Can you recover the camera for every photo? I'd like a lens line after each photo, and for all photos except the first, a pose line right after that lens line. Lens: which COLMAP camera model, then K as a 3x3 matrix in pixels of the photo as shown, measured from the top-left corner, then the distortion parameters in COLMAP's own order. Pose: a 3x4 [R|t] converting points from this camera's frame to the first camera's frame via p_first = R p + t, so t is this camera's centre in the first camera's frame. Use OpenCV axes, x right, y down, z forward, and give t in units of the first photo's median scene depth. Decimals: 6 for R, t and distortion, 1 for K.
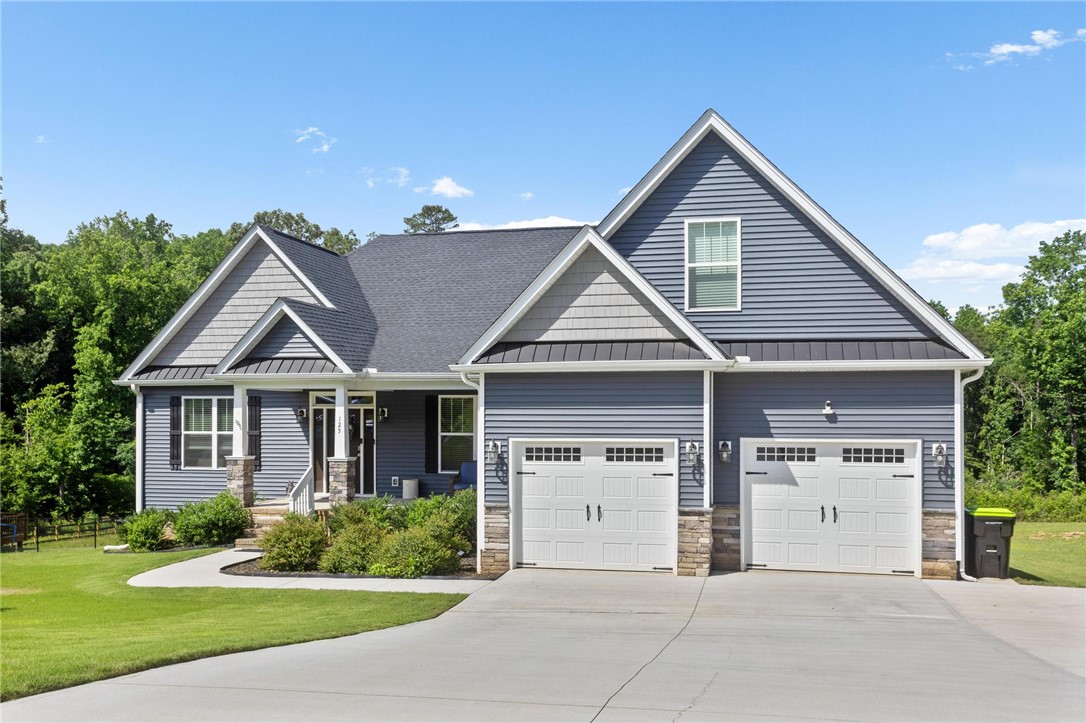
lens RADIAL K [[987.7, 0, 543.3], [0, 987.7, 397.1], [0, 0, 1]] dist [-0.011765, -0.001185]
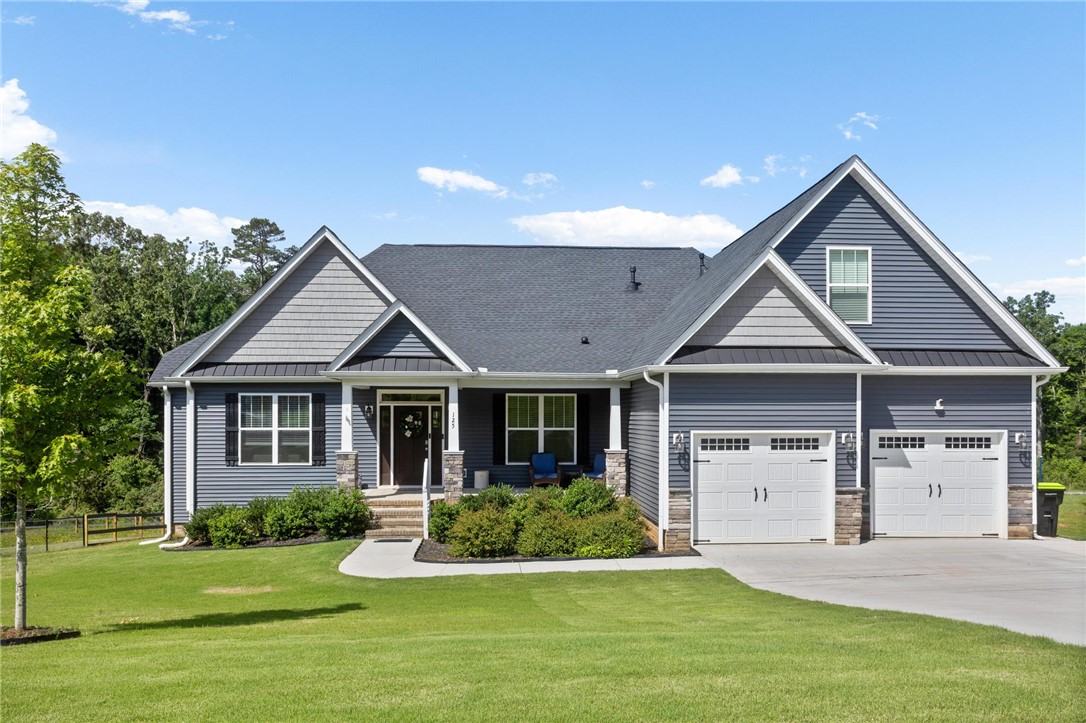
lens RADIAL K [[862.5, 0, 540.2], [0, 862.5, 404.4], [0, 0, 1]] dist [-0.001147, 0.006761]
pose [[0.959589, 0.003328, 0.281386, -0.479319], [-0.004906, 0.999976, 0.004904, 0.007444], [-0.281363, -0.006087, 0.959582, 0.097572]]
